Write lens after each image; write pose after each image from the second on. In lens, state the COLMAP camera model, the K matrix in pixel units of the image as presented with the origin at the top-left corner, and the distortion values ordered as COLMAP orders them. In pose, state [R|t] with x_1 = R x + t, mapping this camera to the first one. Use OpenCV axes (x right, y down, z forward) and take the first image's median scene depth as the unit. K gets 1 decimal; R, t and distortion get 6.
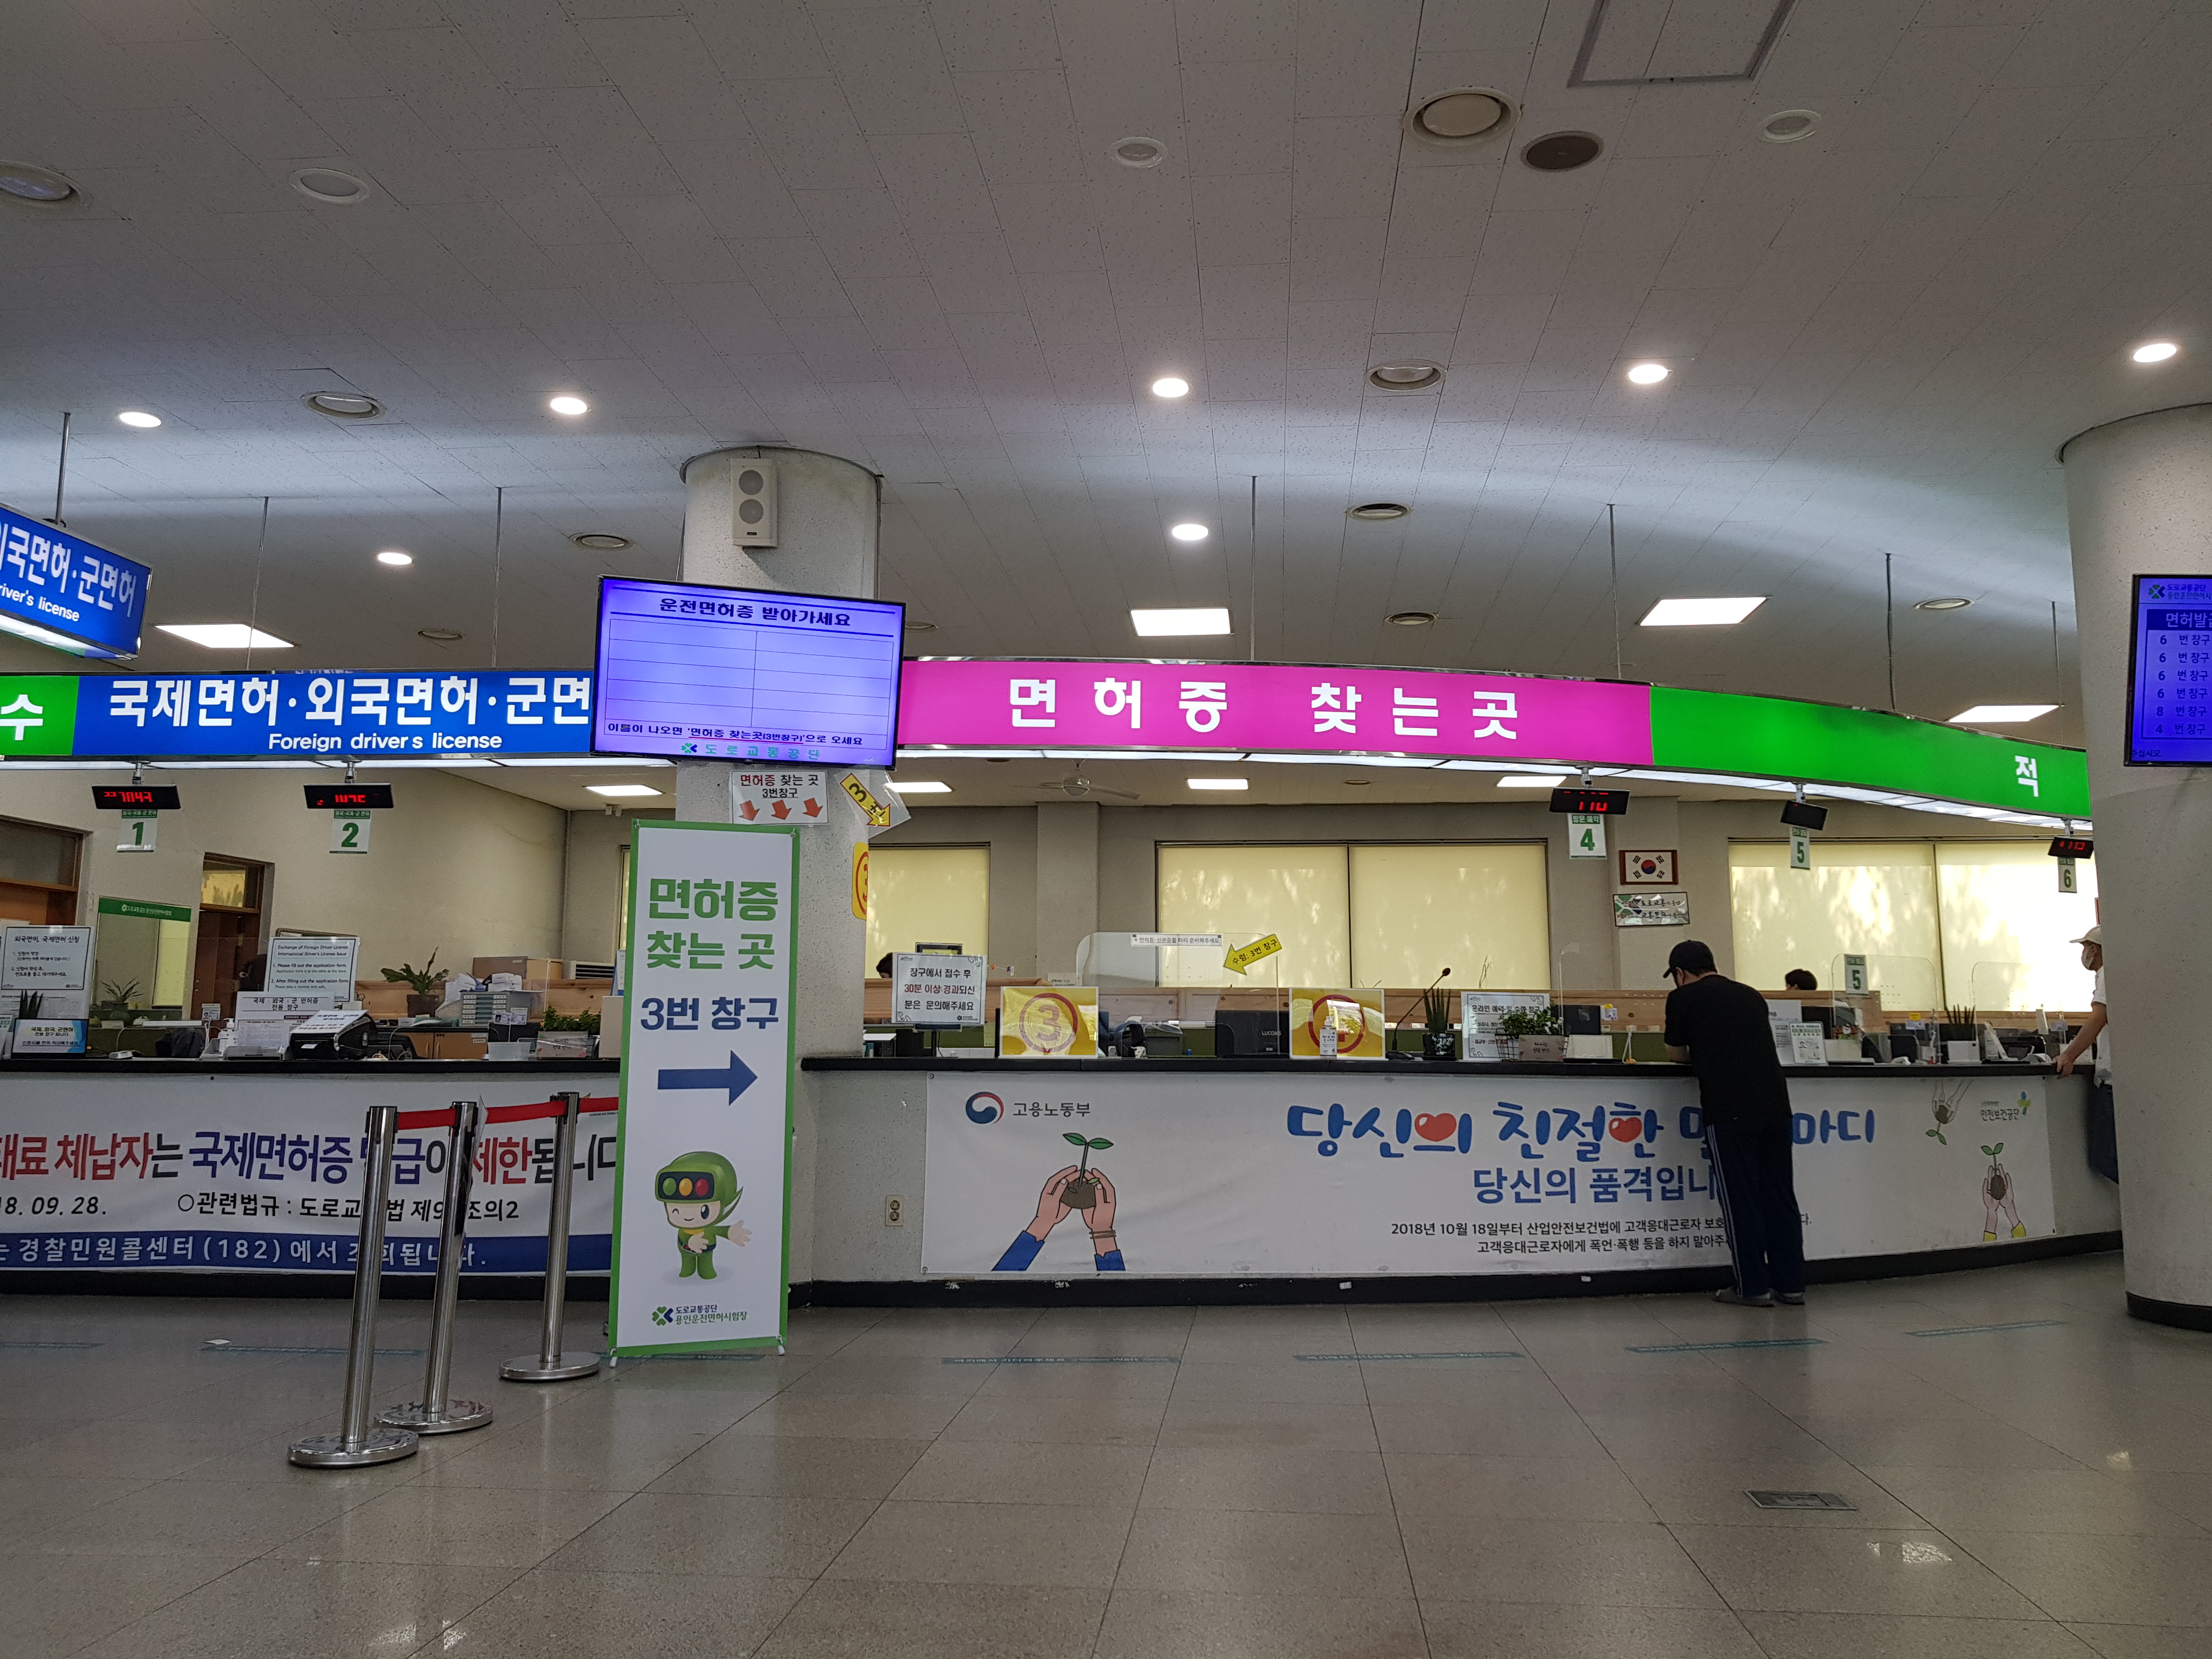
lens RADIAL K [[1705.7, 0, 1108.1], [0, 1705.7, 765.9], [0, 0, 1]] dist [0.072620, -0.117527]
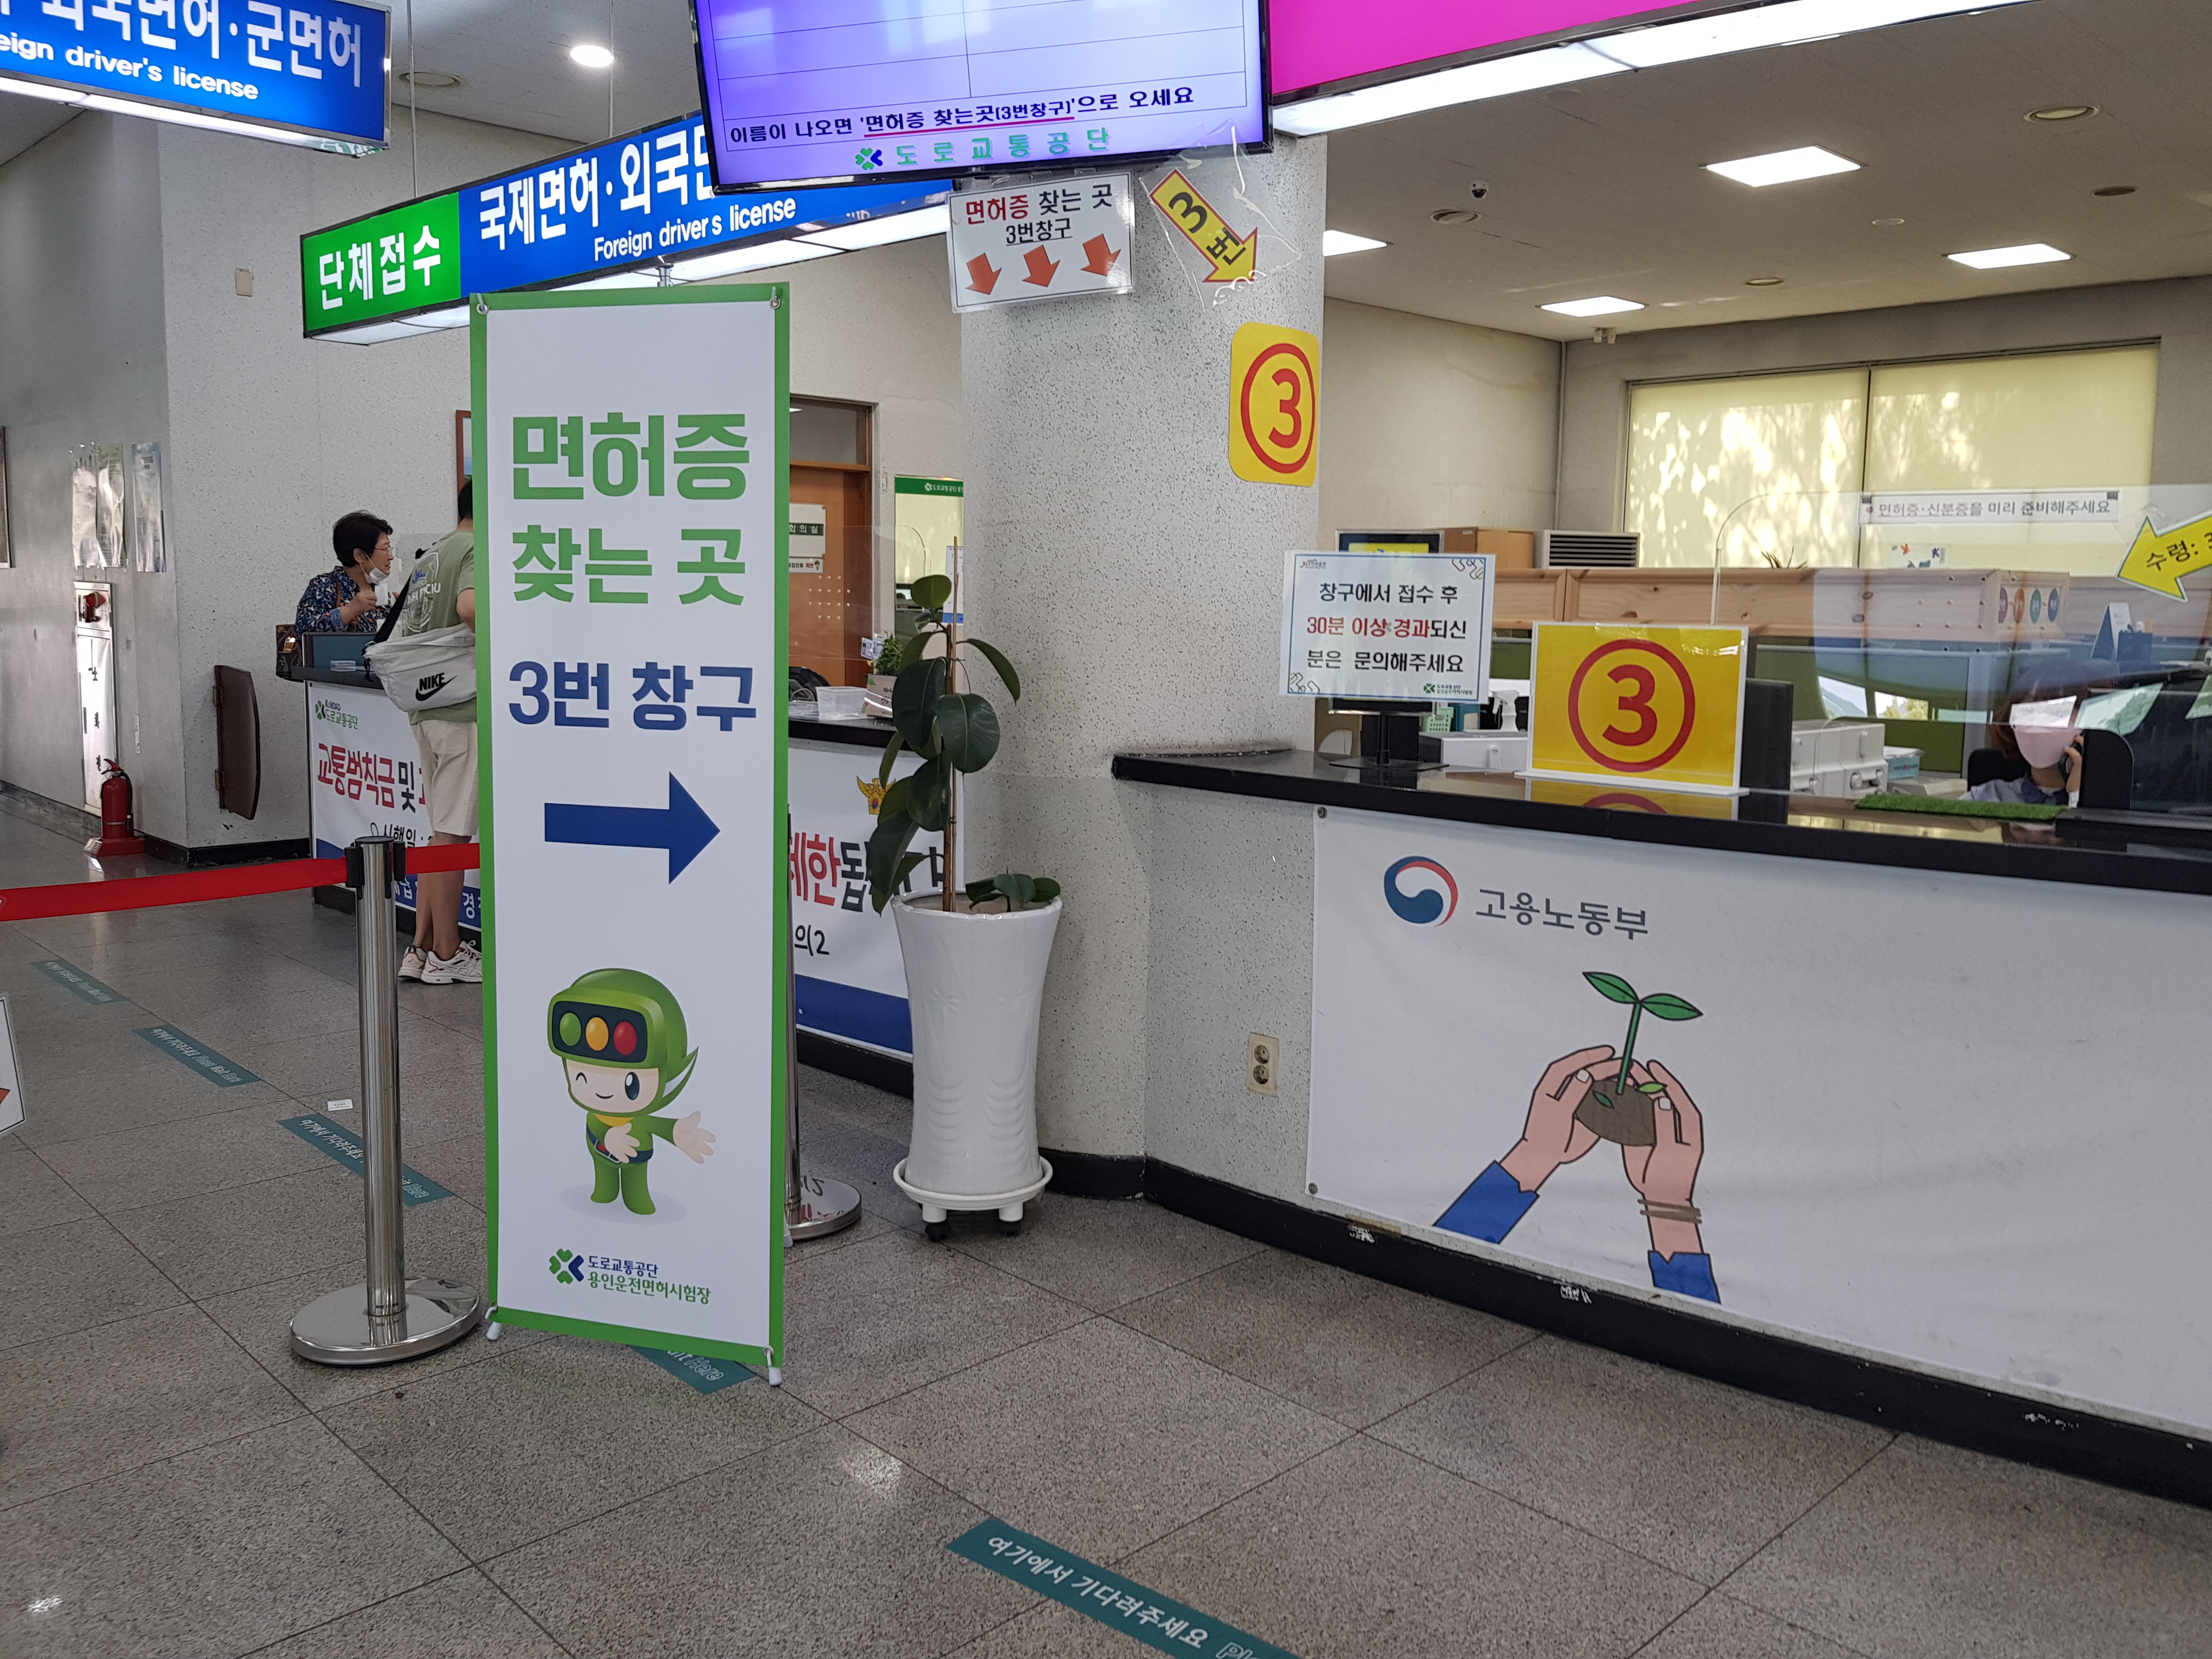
lens RADIAL K [[1705.7, 0, 1108.1], [0, 1705.7, 765.9], [0, 0, 1]] dist [0.072620, -0.117527]
pose [[0.764258, 0.075241, -0.640506, 0.157115], [0.089781, 0.971086, 0.221203, 0.059539], [0.638630, -0.226561, 0.735406, 0.627139]]
